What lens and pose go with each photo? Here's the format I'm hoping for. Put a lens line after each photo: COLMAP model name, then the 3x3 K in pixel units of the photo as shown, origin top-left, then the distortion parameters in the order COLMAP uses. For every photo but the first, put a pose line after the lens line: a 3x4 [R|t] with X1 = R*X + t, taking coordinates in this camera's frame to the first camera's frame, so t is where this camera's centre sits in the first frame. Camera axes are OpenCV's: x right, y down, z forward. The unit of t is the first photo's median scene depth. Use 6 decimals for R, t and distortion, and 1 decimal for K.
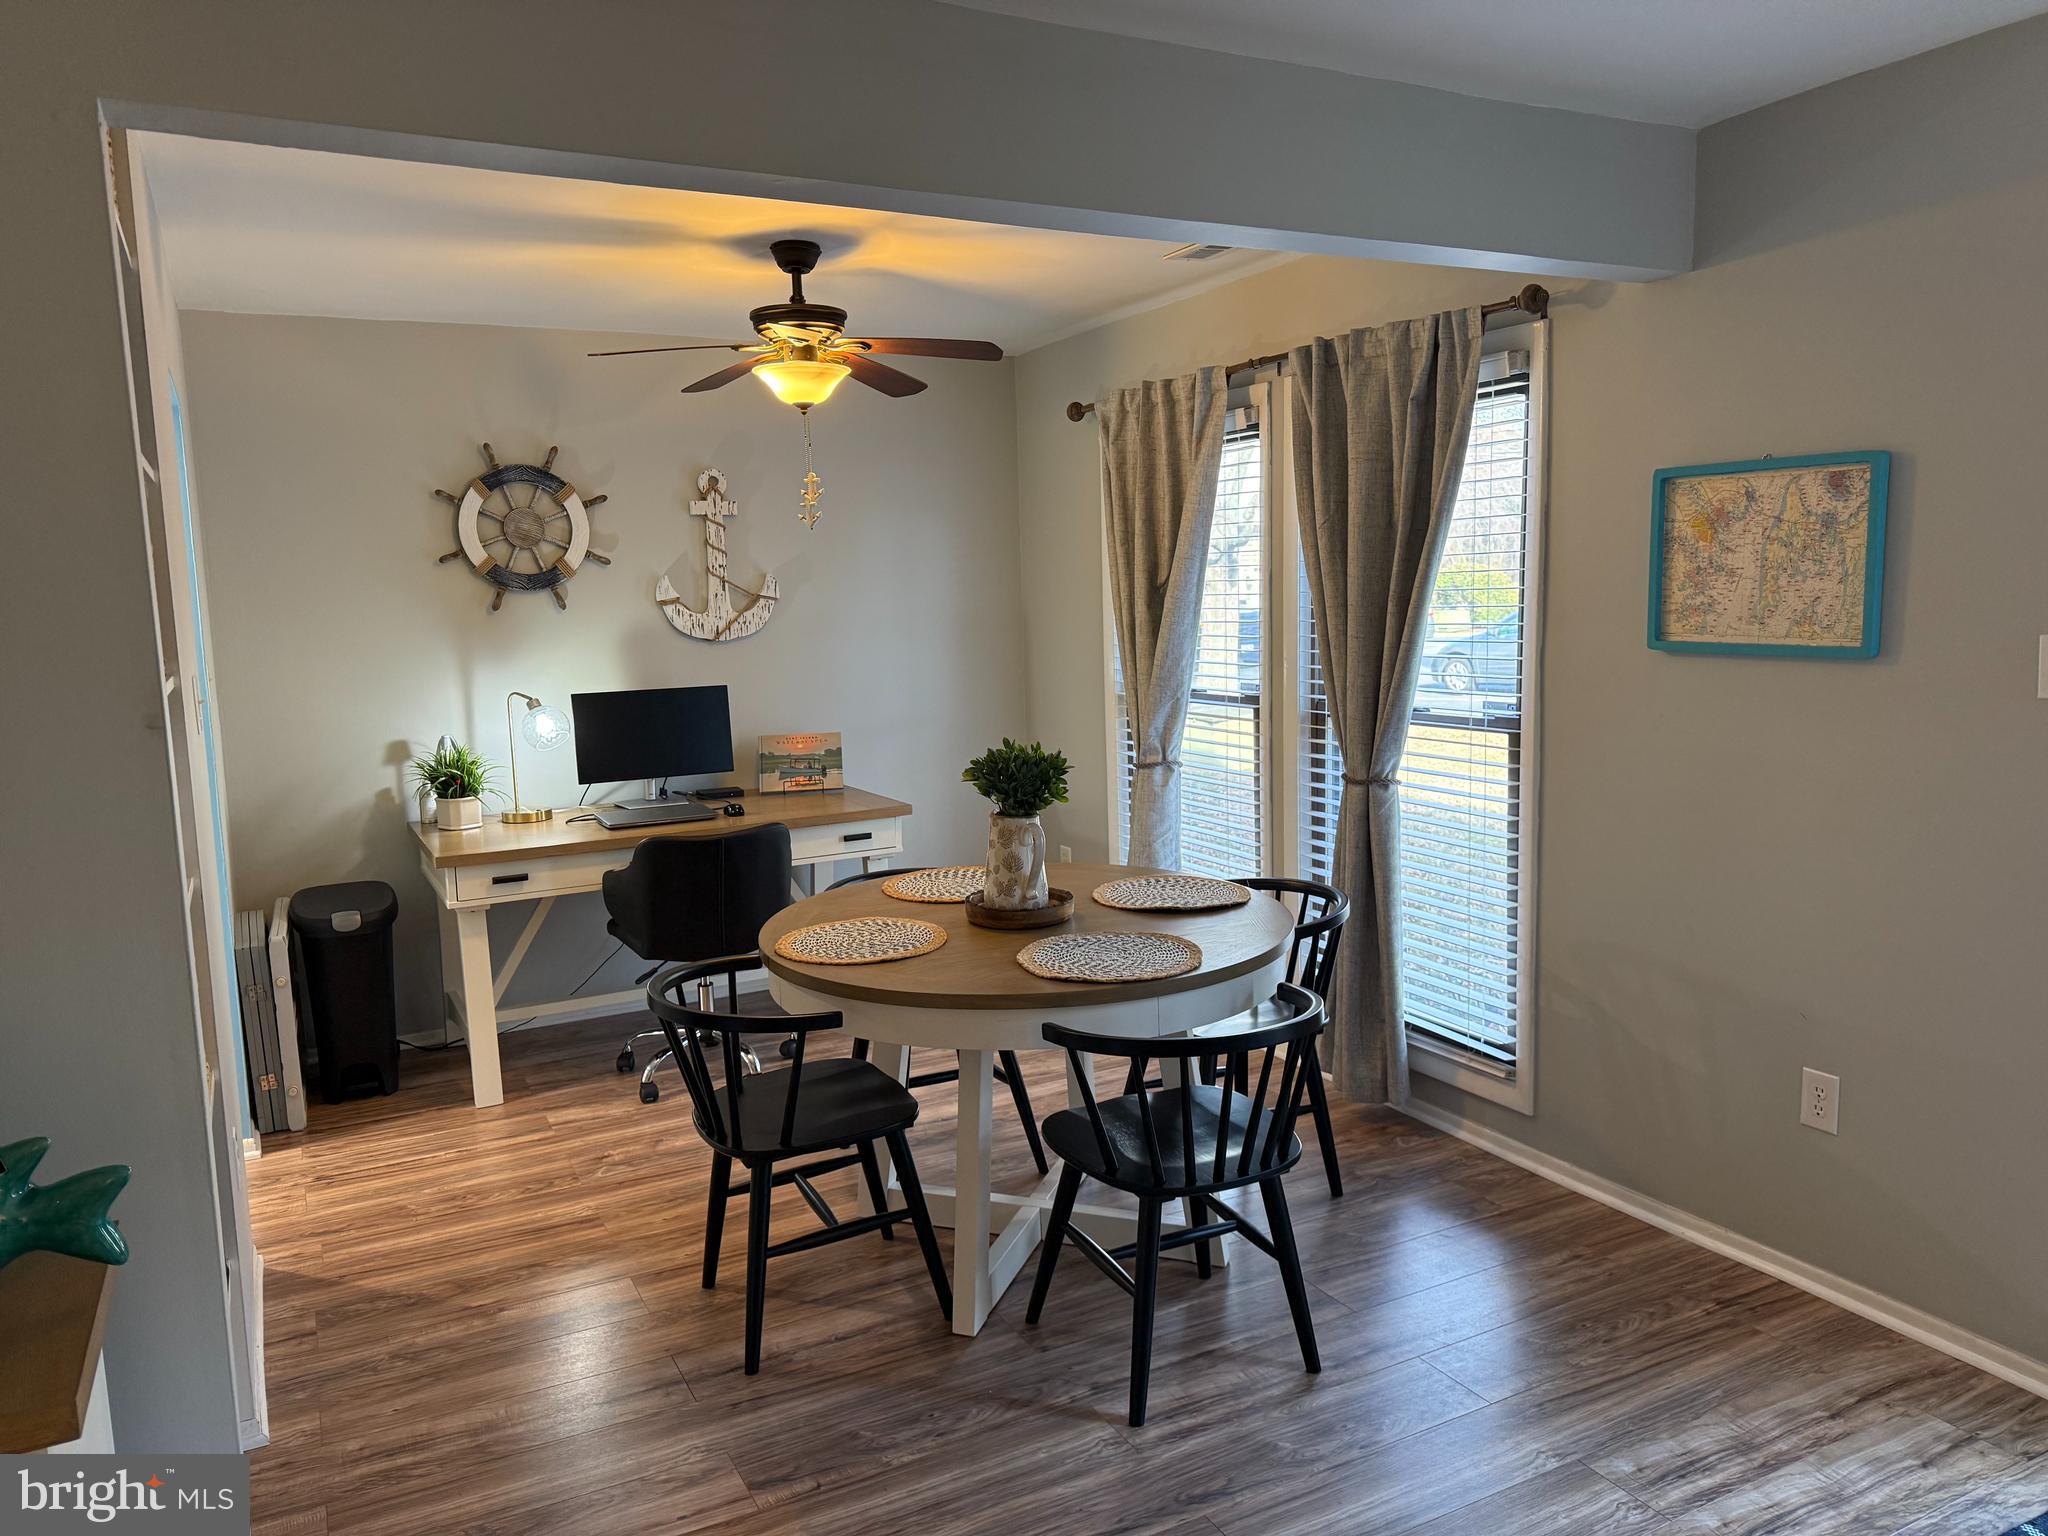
lens RADIAL K [[1448.0, 0, 1012.2], [0, 1448.0, 768.0], [0, 0, 1]] dist [0.057752, -0.065863]
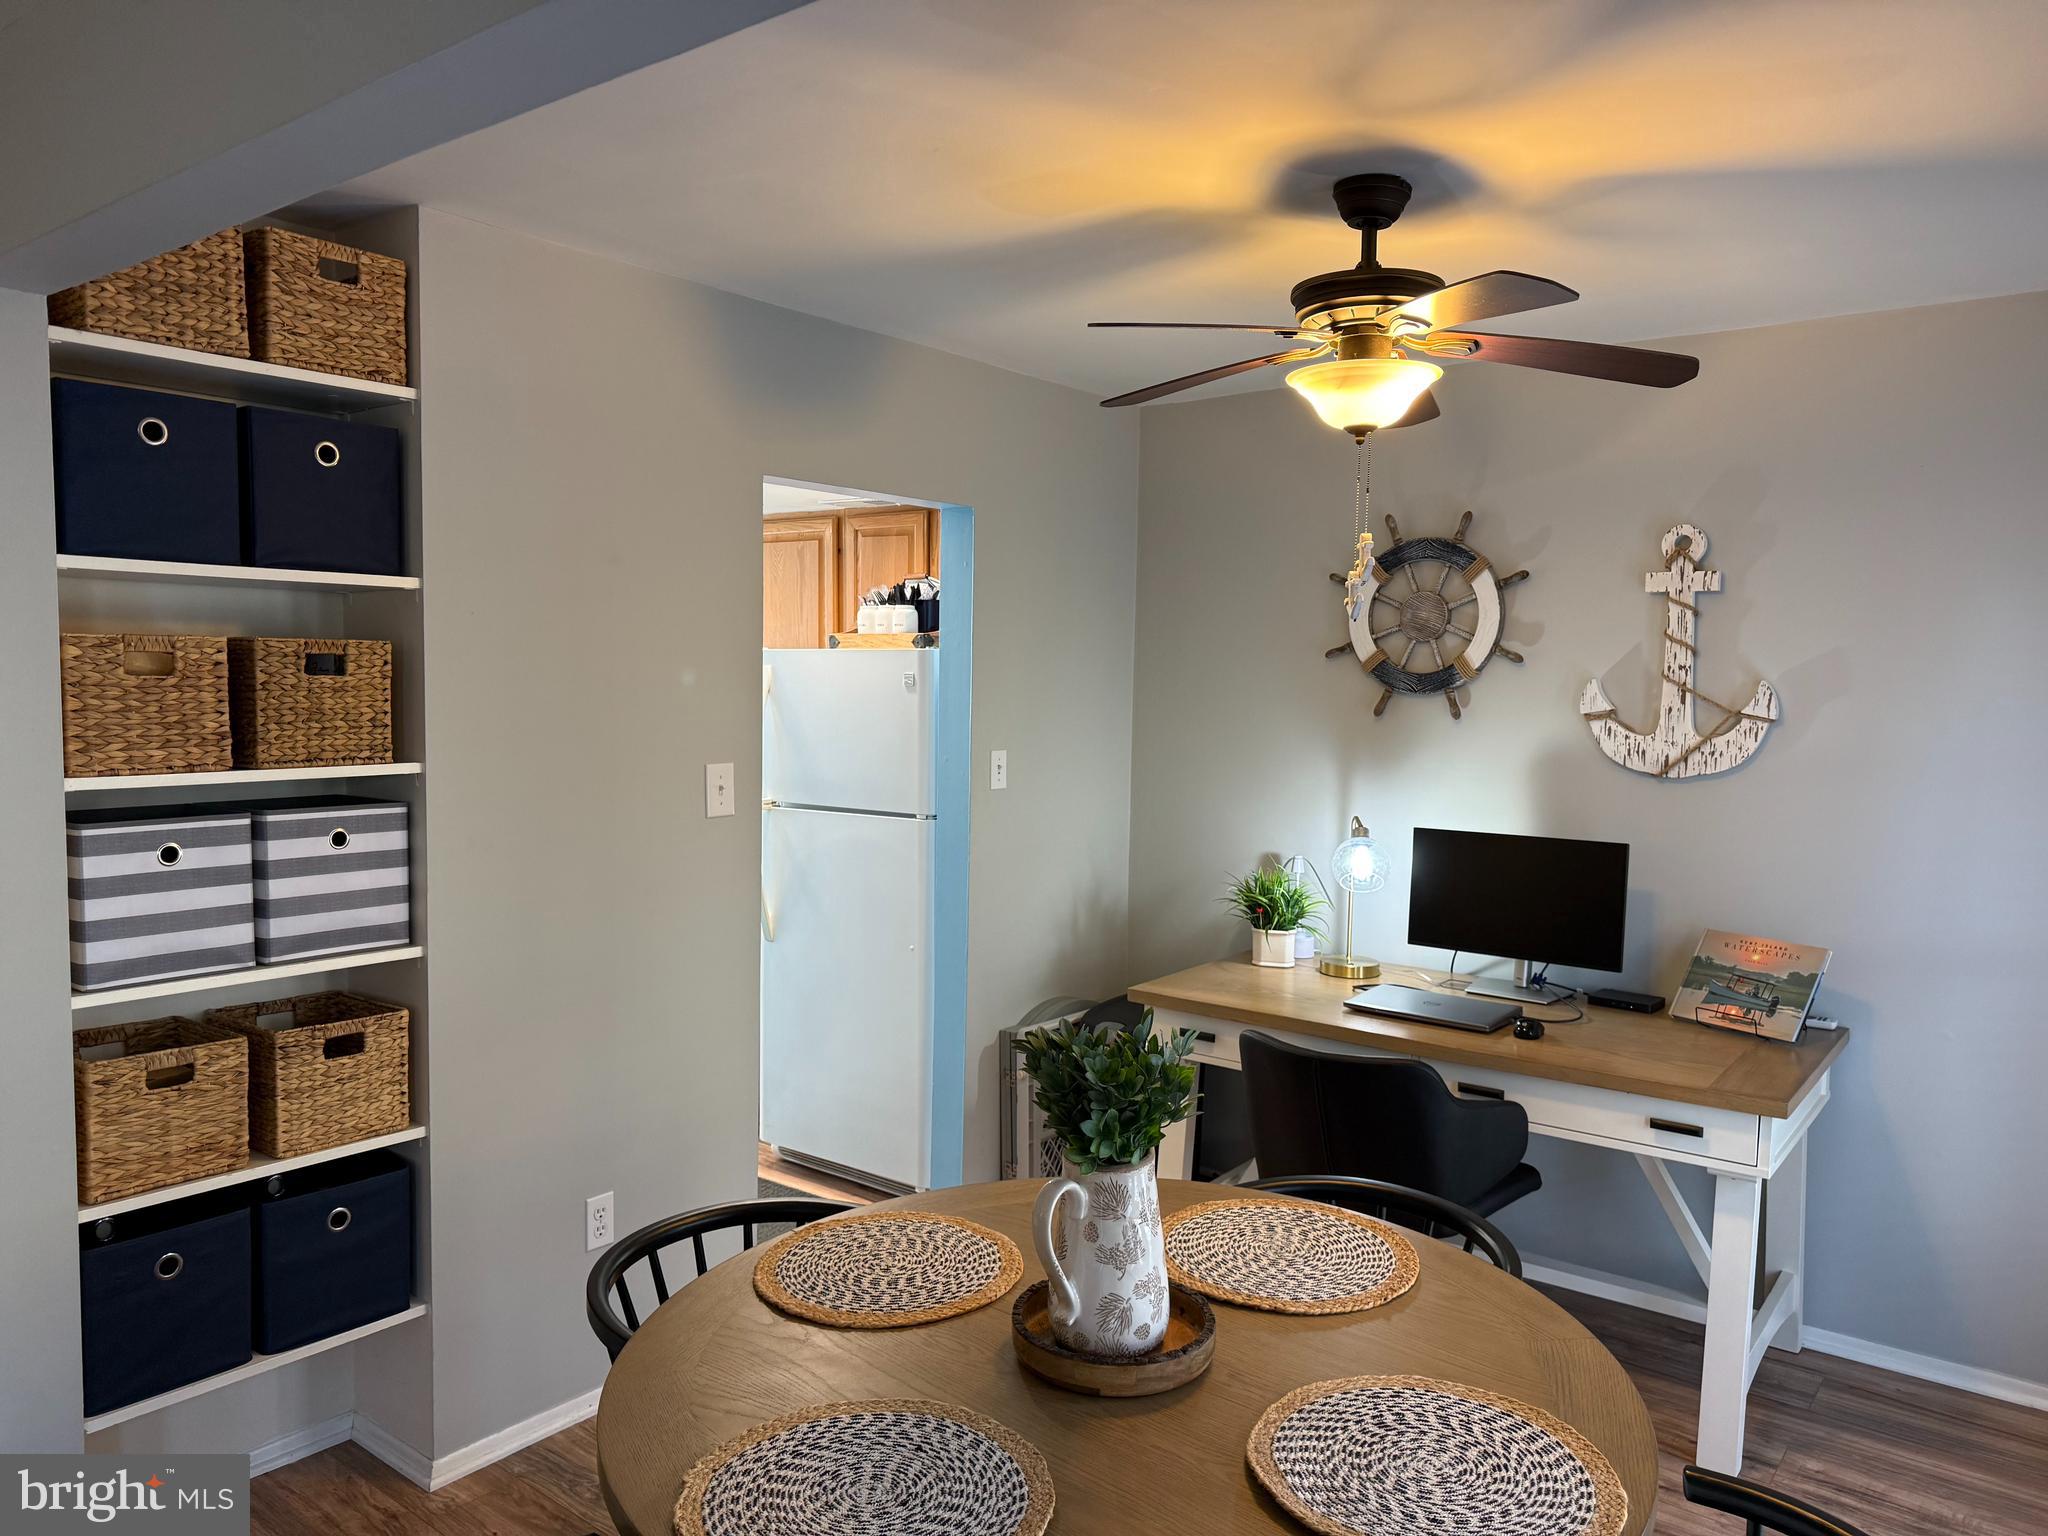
lens RADIAL K [[1448.0, 0, 1033.7], [0, 1448.0, 738.0], [0, 0, 1]] dist [0.057752, -0.065863]
pose [[0.424757, 0.067283, -0.902804, 0.393211], [-0.135235, 0.990761, 0.010212, -0.101633], [0.895150, 0.117753, 0.429932, 0.620724]]
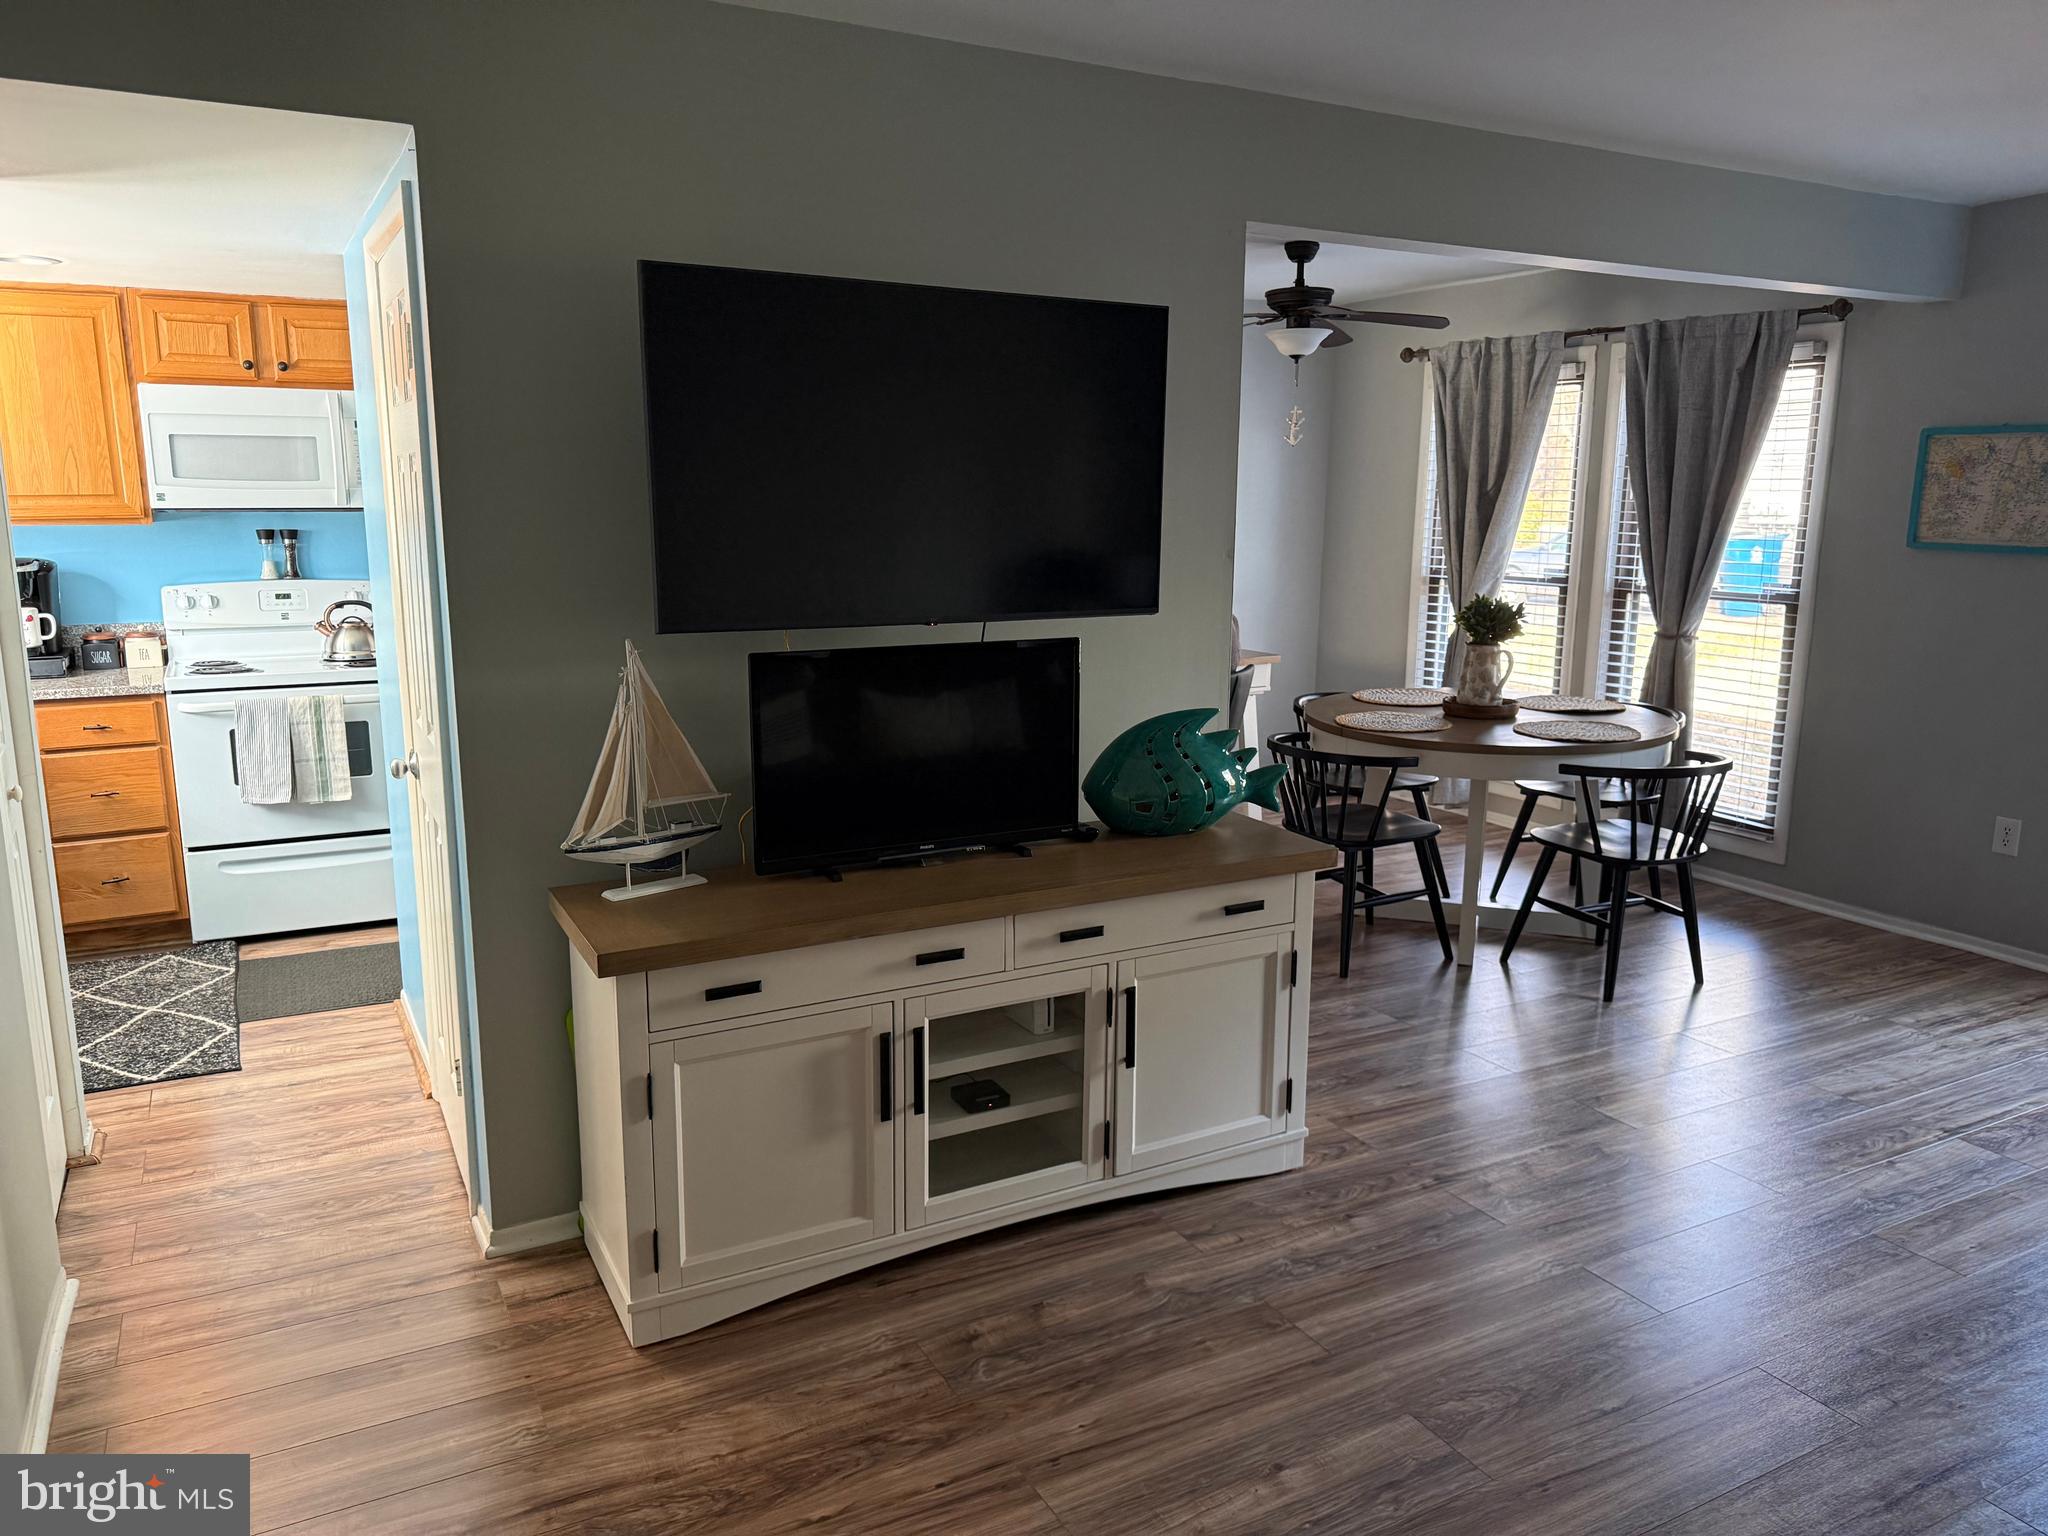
lens RADIAL K [[1448.0, 0, 1024.1], [0, 1448.0, 767.8], [0, 0, 1]] dist [0.057752, -0.065863]
pose [[0.999358, 0.030161, 0.019311, -0.428270], [-0.031391, 0.997266, 0.066898, 0.062789], [-0.017241, -0.067461, 0.997573, -0.440028]]
